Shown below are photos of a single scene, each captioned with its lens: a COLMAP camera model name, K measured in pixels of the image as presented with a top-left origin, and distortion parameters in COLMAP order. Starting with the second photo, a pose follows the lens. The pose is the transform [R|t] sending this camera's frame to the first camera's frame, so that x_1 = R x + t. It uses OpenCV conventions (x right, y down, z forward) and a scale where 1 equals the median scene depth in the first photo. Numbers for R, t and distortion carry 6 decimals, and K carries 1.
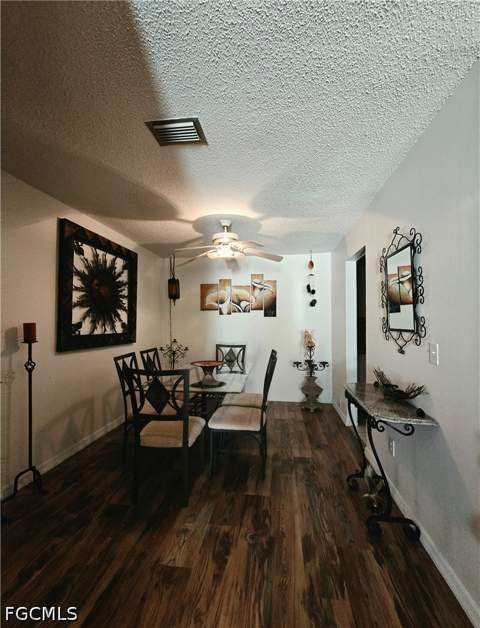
lens RADIAL K [[259.9, 0, 242.6], [0, 259.9, 317.9], [0, 0, 1]] dist [-0.002460, 0.000608]
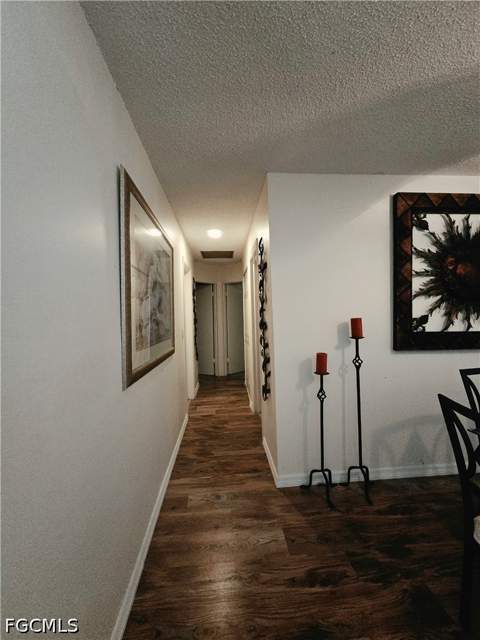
lens RADIAL K [[262.6, 0, 243.4], [0, 262.6, 317.7], [0, 0, 1]] dist [0.001300, -0.000272]
pose [[0.211851, 0.006481, -0.977280, 0.038538], [0.036354, 0.999234, 0.014508, -0.008595], [0.976626, -0.038602, 0.211453, 0.290530]]
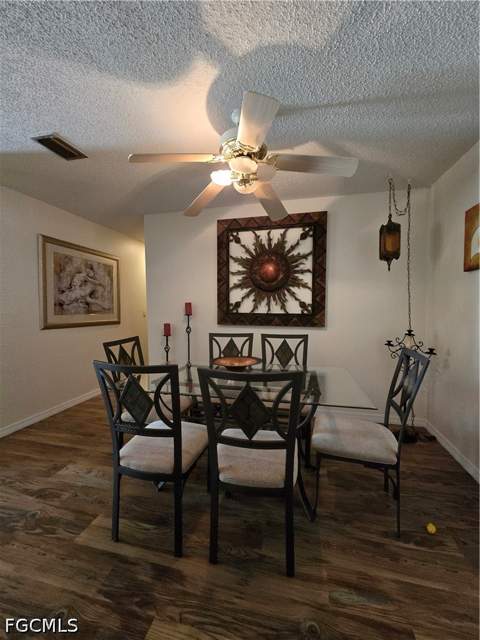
lens RADIAL K [[262.6, 0, 244.2], [0, 262.6, 319.2], [0, 0, 1]] dist [0.001300, -0.000272]
pose [[-0.092297, 0.049905, -0.994480, 0.550161], [0.019933, 0.998636, 0.048264, 0.038490], [0.995532, -0.015368, -0.093166, 1.133483]]
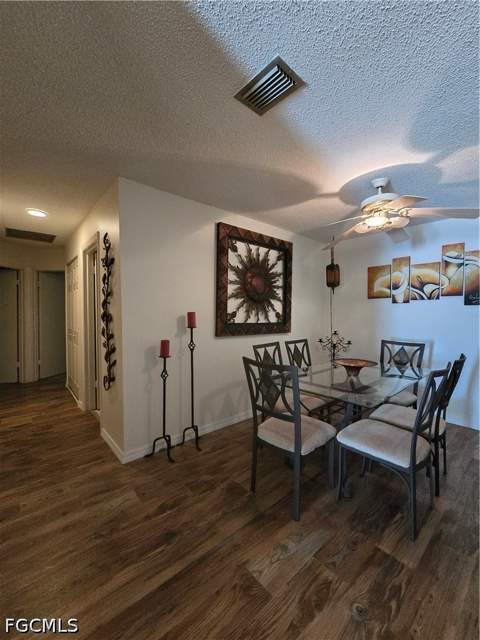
lens RADIAL K [[262.6, 0, 243.6], [0, 262.6, 316.7], [0, 0, 1]] dist [0.001300, -0.000272]
pose [[0.759927, 0.015704, -0.649819, 0.148825], [0.005021, 0.999536, 0.030027, 0.004227], [0.649989, -0.026081, 0.759496, 0.153583]]
